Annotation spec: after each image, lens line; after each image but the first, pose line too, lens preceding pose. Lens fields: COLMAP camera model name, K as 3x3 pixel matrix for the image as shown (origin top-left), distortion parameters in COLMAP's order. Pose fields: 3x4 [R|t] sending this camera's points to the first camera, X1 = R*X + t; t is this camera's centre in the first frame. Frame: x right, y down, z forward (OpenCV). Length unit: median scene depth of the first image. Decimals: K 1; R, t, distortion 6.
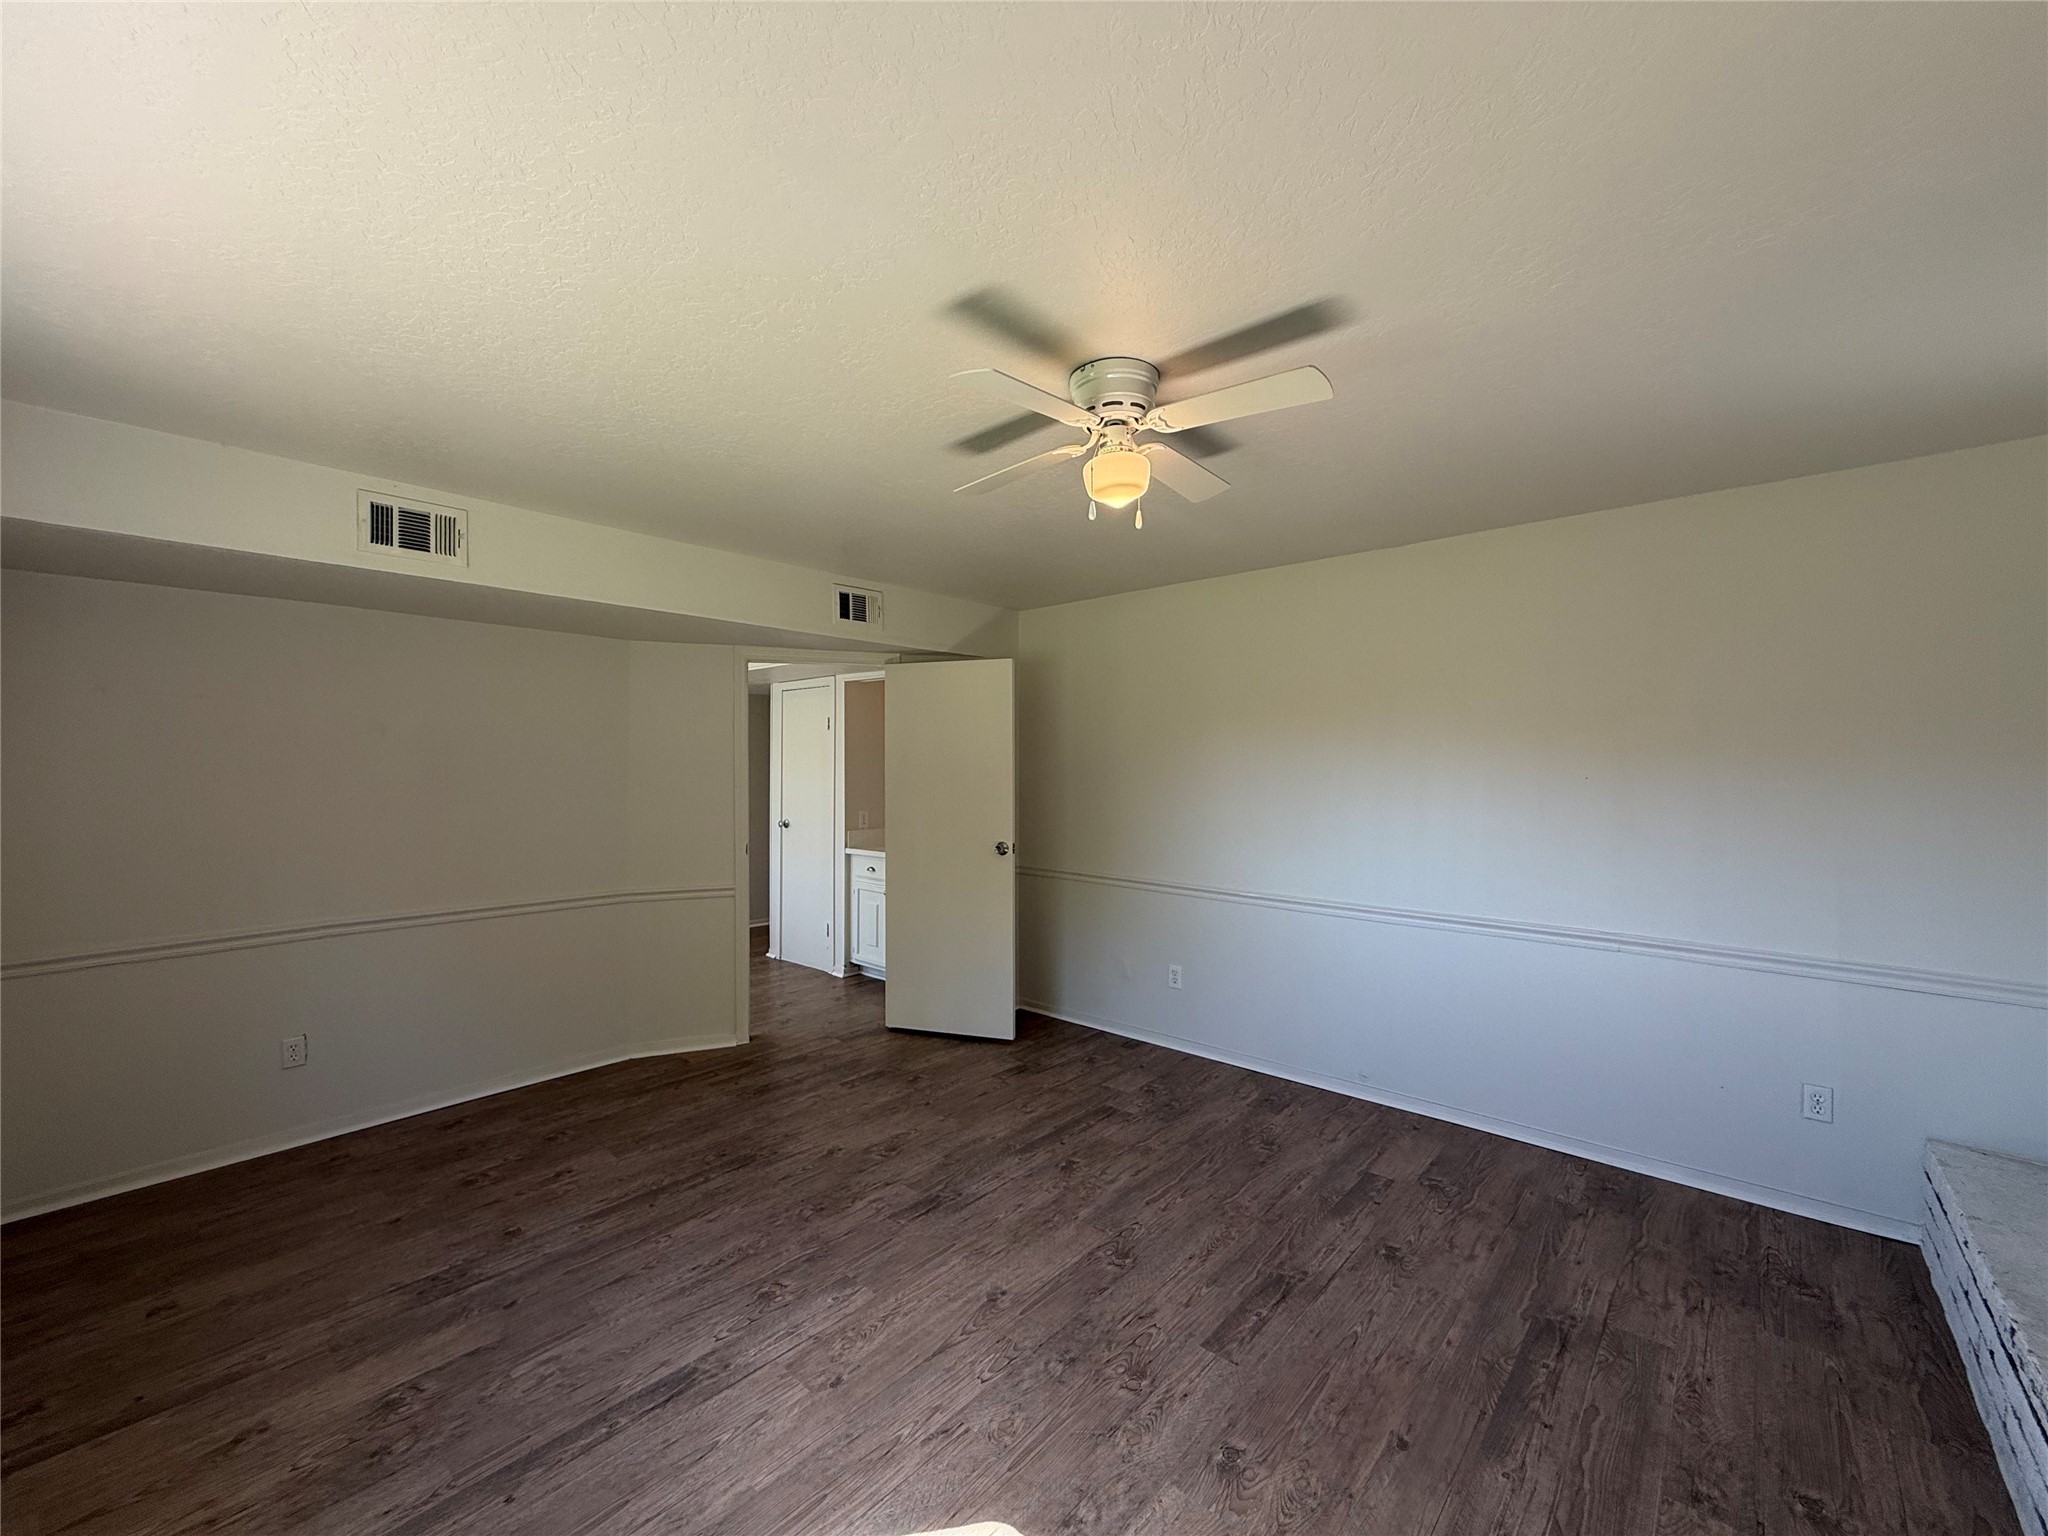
lens RADIAL K [[813.1, 0, 1024.2], [0, 813.1, 768.3], [0, 0, 1]] dist [-0.002091, -0.000317]
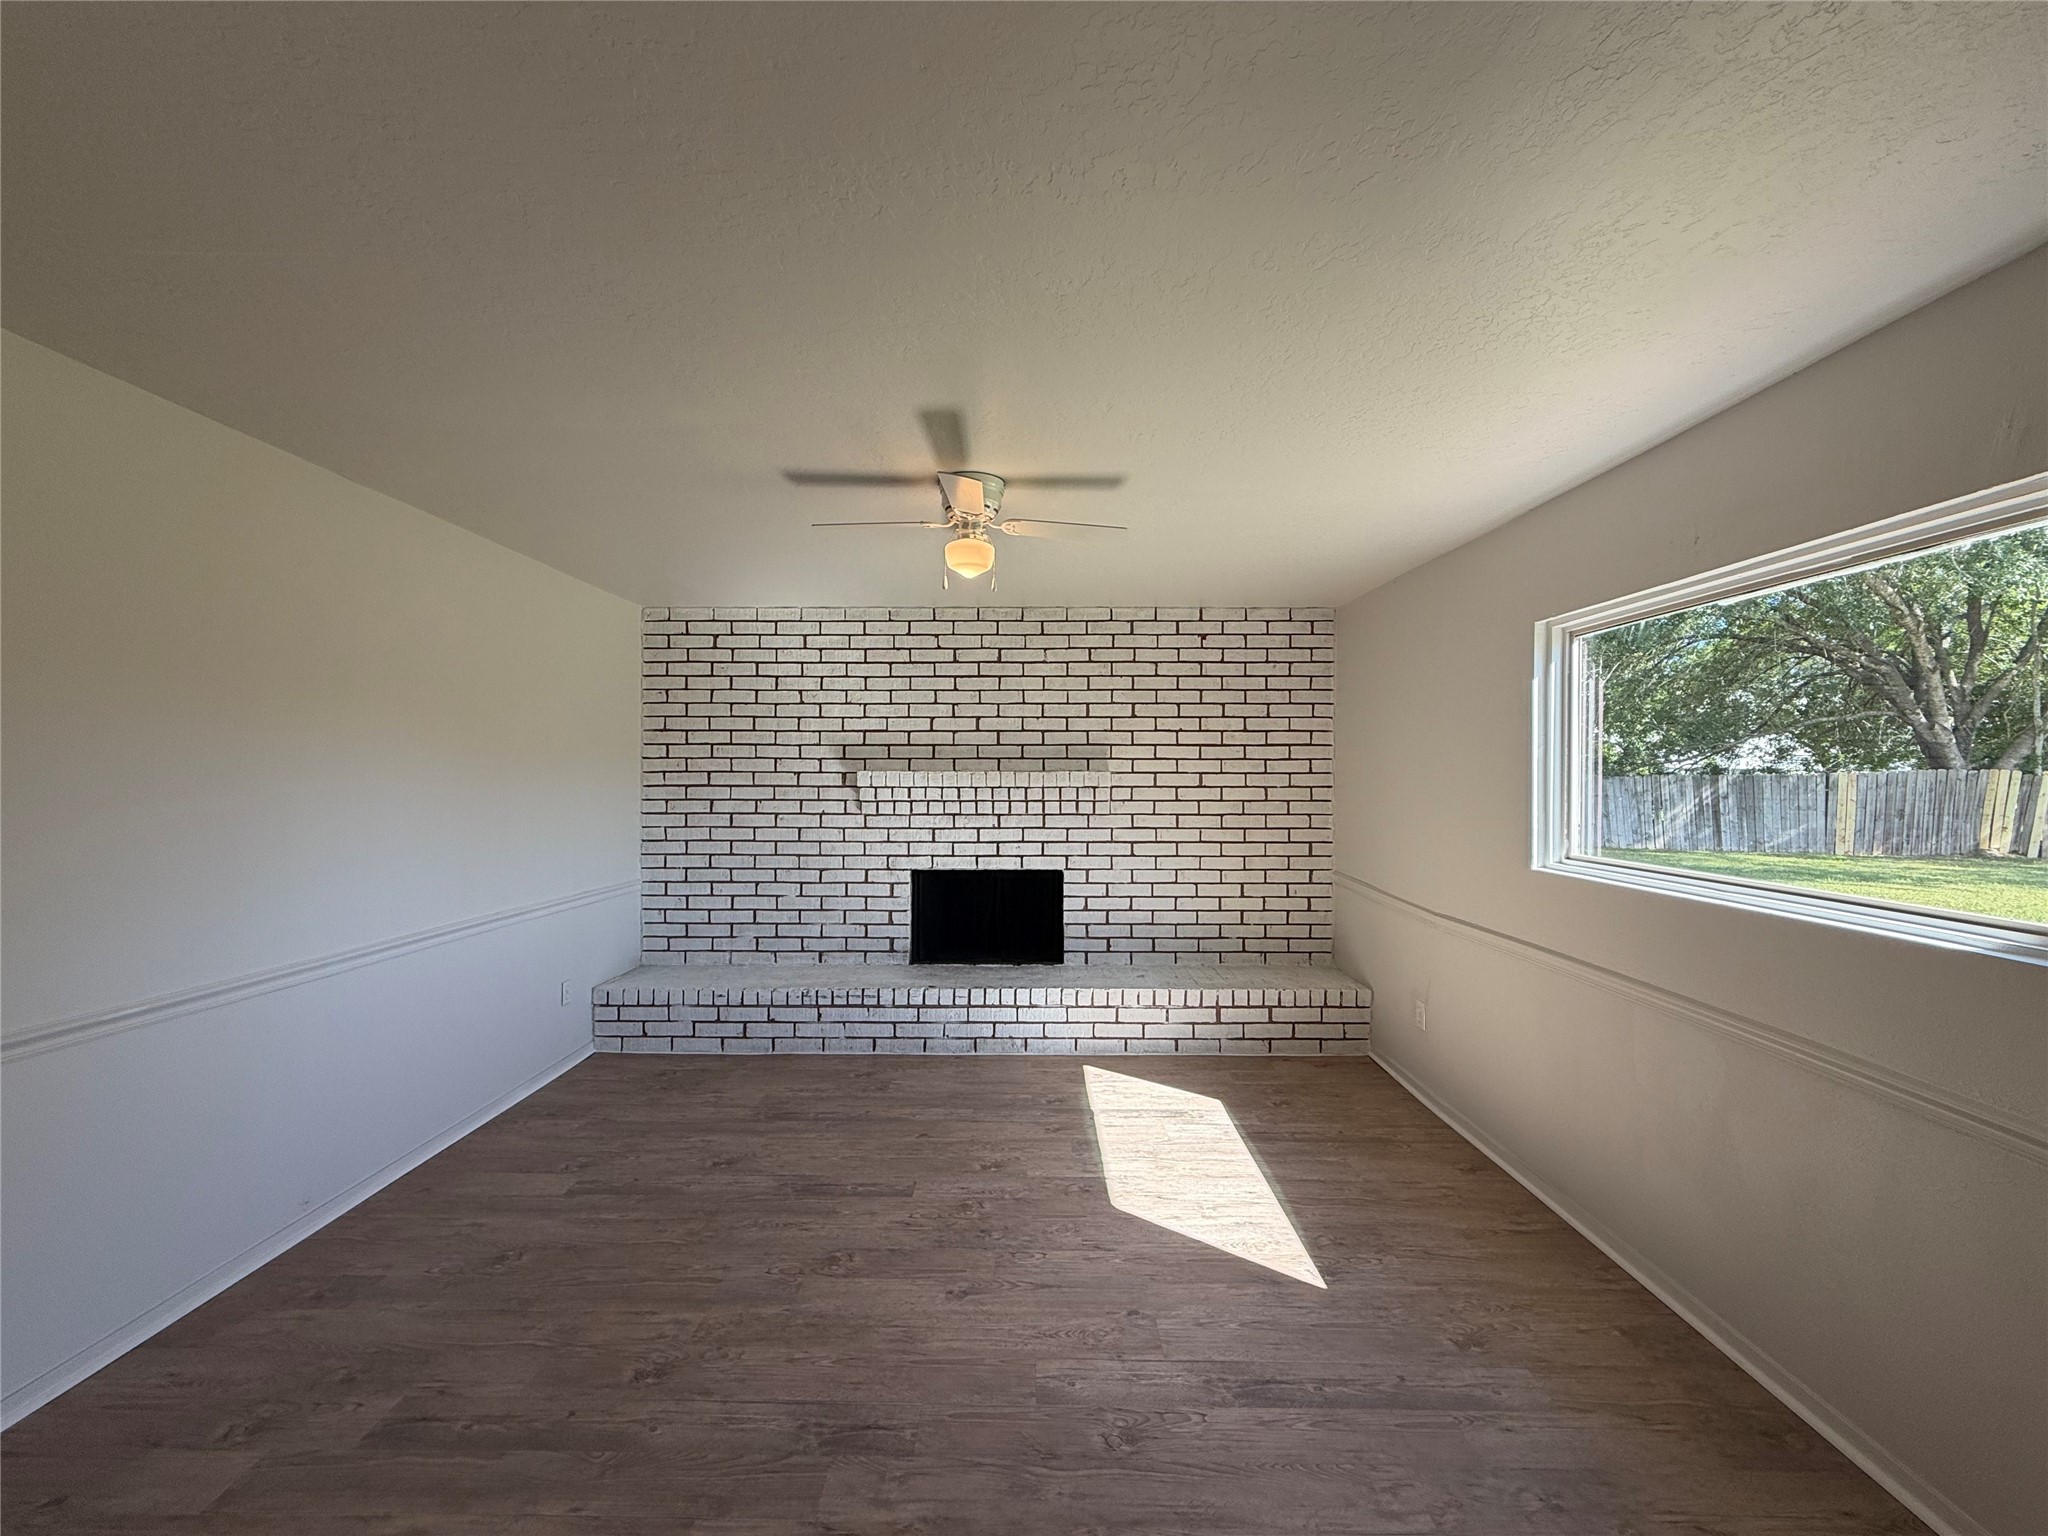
lens RADIAL K [[813.1, 0, 1022.4], [0, 813.1, 772.9], [0, 0, 1]] dist [-0.002091, -0.000317]
pose [[-0.658602, -0.001681, 0.752489, -0.886248], [-0.004098, 0.999991, -0.001352, 0.003412], [-0.752480, -0.003974, -0.658603, 1.684896]]
